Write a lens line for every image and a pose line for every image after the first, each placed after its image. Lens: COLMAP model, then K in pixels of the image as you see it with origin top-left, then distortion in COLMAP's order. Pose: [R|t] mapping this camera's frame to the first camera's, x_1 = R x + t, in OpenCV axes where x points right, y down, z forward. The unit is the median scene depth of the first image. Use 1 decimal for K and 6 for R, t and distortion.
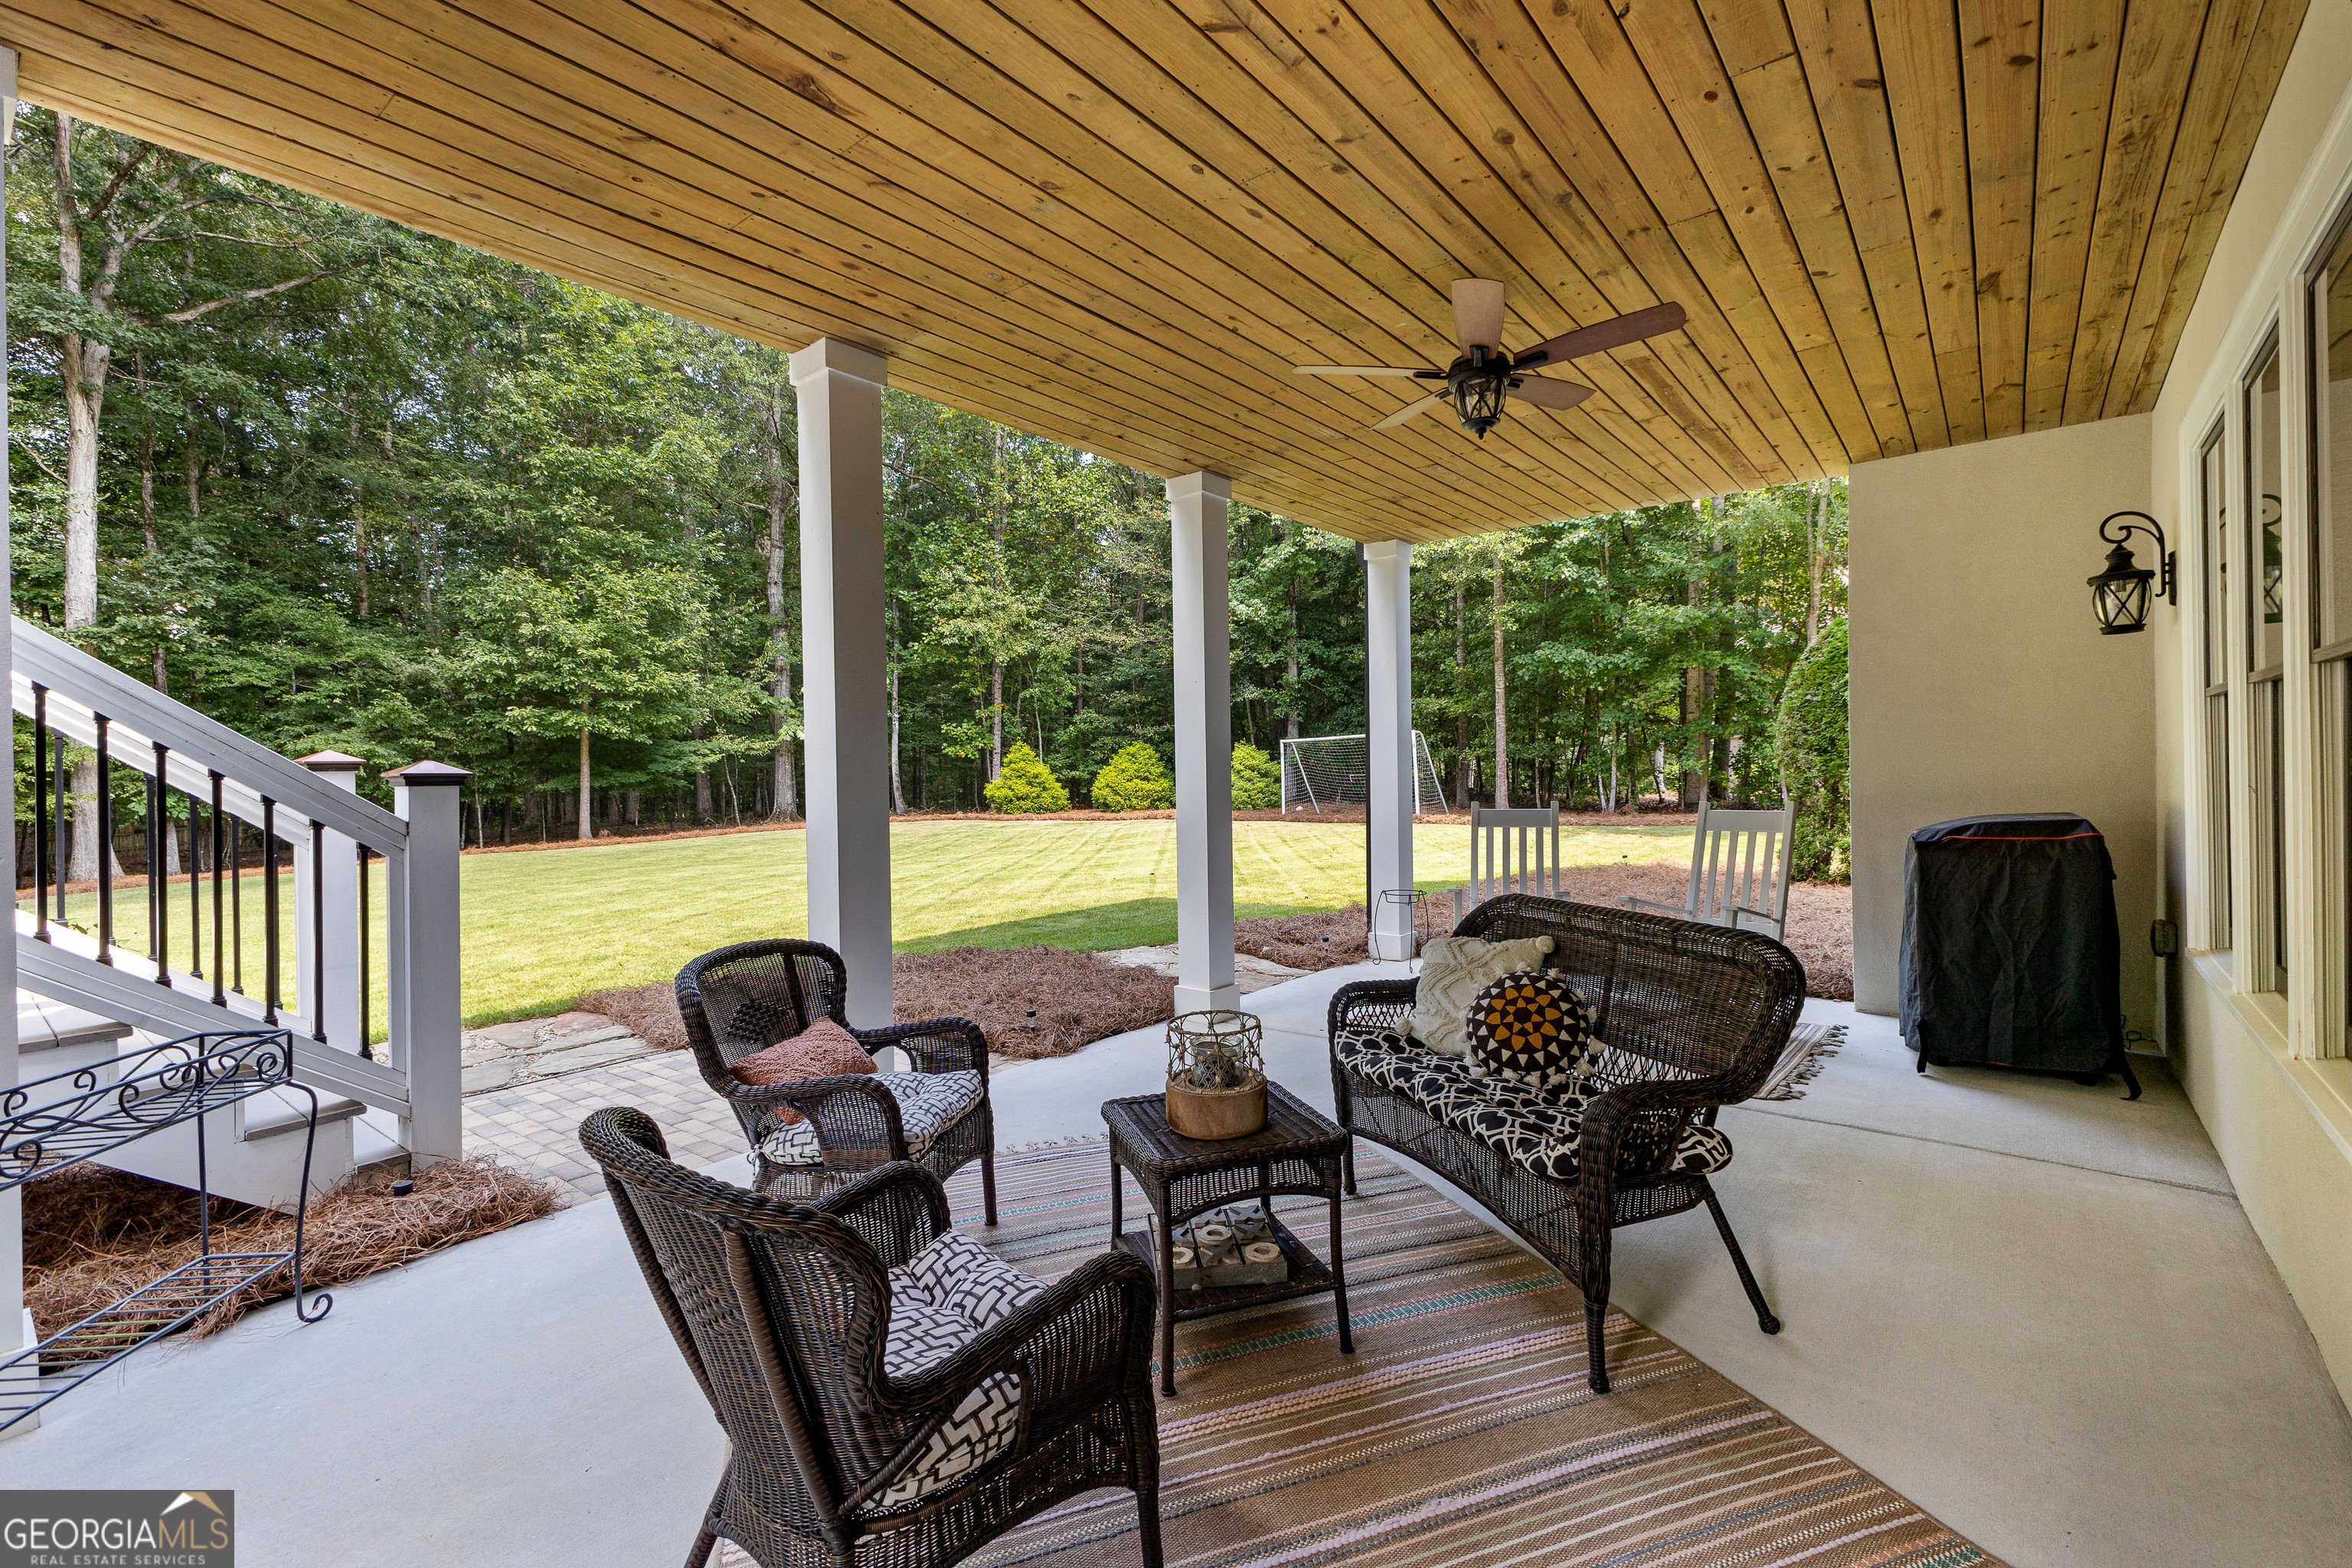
lens RADIAL K [[1004.2, 0, 1176.0], [0, 1004.2, 784.0], [0, 0, 1]] dist [-0.000919, -0.000170]
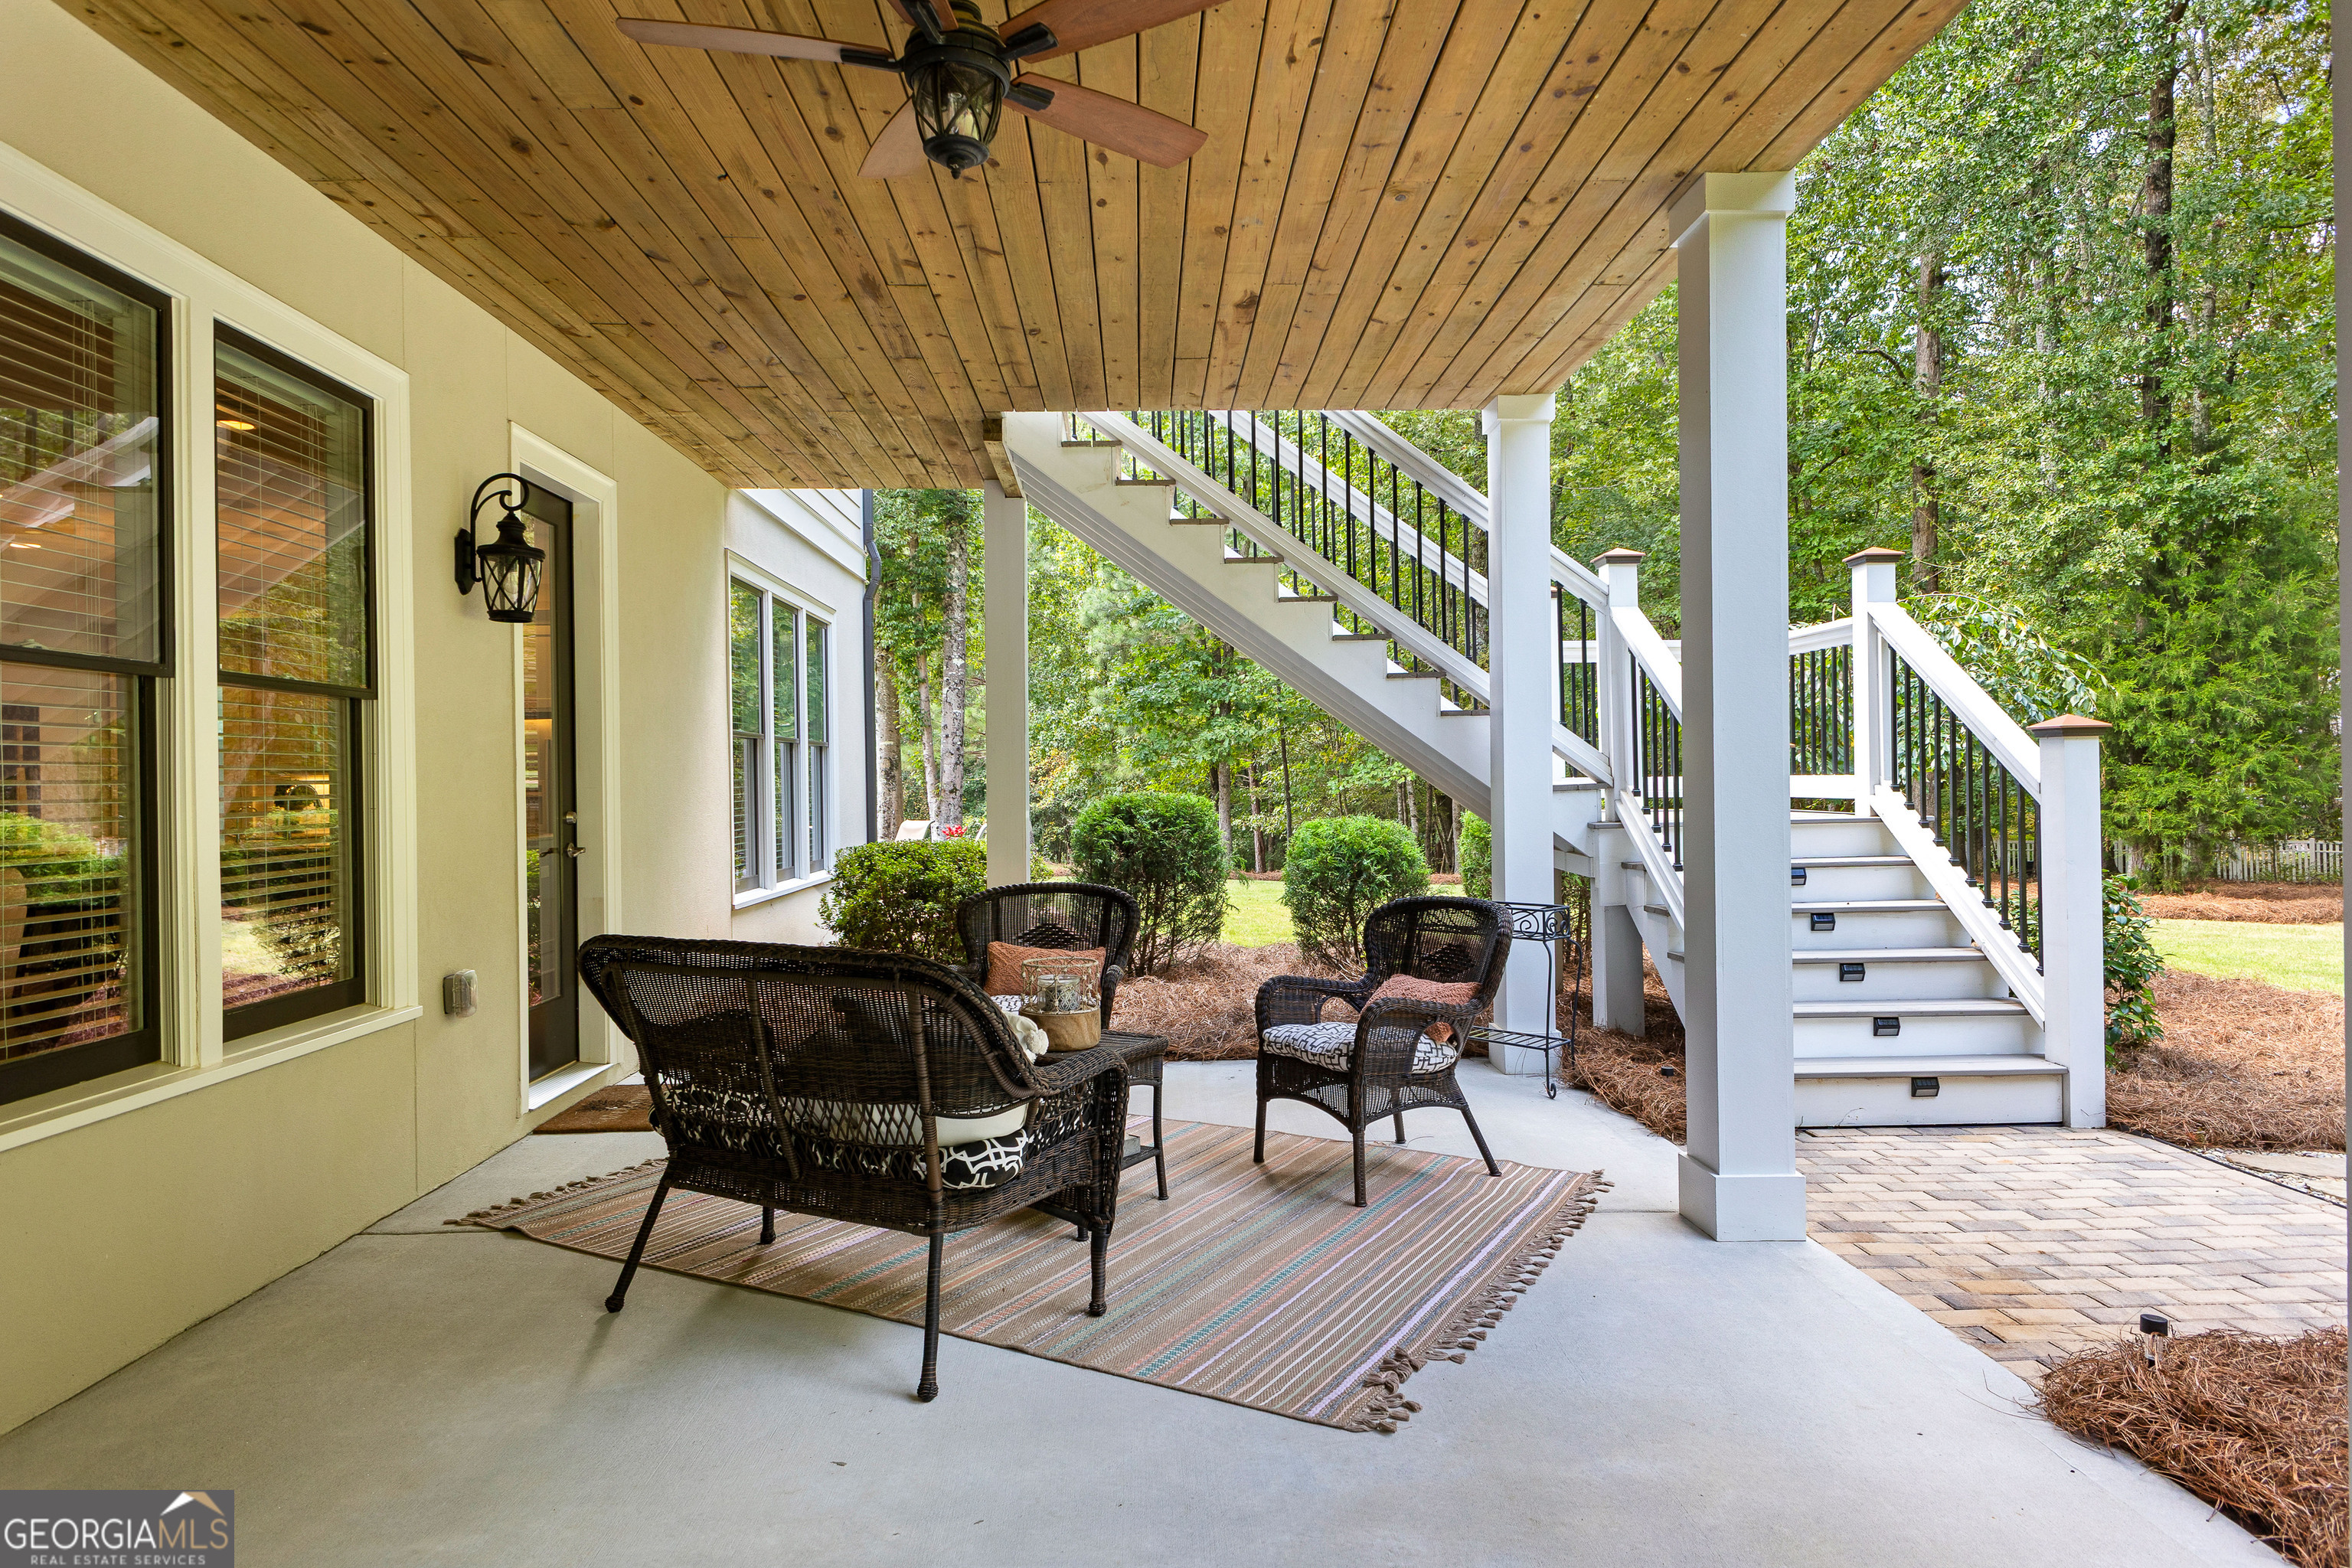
lens RADIAL K [[1389.6, 0, 1176.0], [0, 1389.6, 784.0], [0, 0, 1]] dist [0.000101, 0.000050]
pose [[-0.748610, 0.022768, -0.662619, 0.966447], [0.018776, 0.999737, 0.013139, -0.007293], [0.662745, -0.002605, -0.748841, 2.175050]]
